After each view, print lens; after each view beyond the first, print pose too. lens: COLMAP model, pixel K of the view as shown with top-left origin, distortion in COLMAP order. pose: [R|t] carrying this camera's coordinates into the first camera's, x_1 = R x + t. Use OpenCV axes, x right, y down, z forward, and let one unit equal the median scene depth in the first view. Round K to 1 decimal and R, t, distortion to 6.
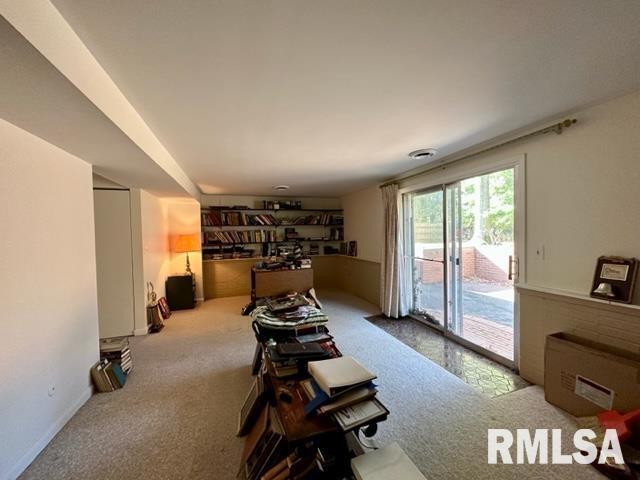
lens RADIAL K [[253.9, 0, 320.0], [0, 253.9, 240.0], [0, 0, 1]] dist [-0.001651, 0.000200]
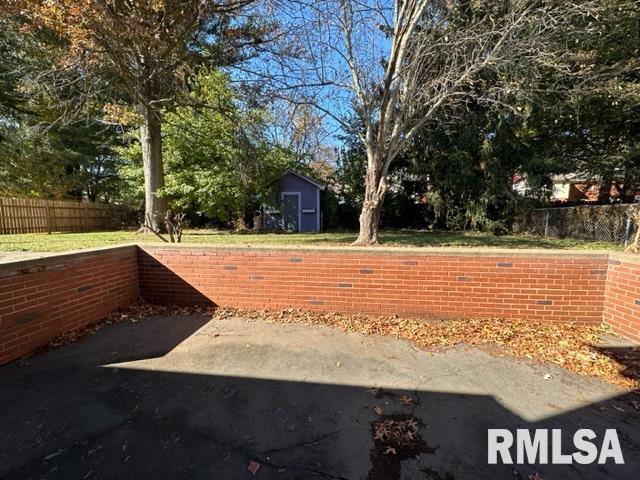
lens RADIAL K [[253.9, 0, 320.0], [0, 253.9, 240.0], [0, 0, 1]] dist [-0.001651, 0.000200]
pose [[0.423780, -0.062268, 0.903622, 0.150237], [0.008350, 0.997860, 0.064845, -0.007091], [-0.905727, -0.019935, 0.423393, 0.222587]]
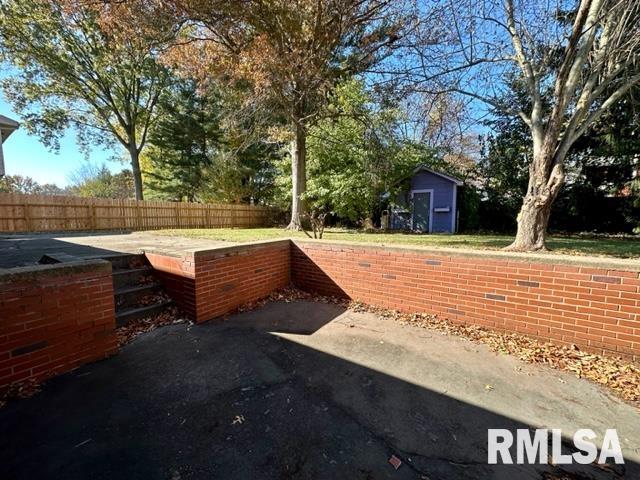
lens RADIAL K [[253.9, 0, 320.0], [0, 253.9, 240.0], [0, 0, 1]] dist [-0.001651, 0.000200]
pose [[0.793956, -0.037365, 0.606826, 0.142048], [-0.002739, 0.997880, 0.065028, -0.006890], [-0.607969, -0.053291, 0.792170, 0.228865]]
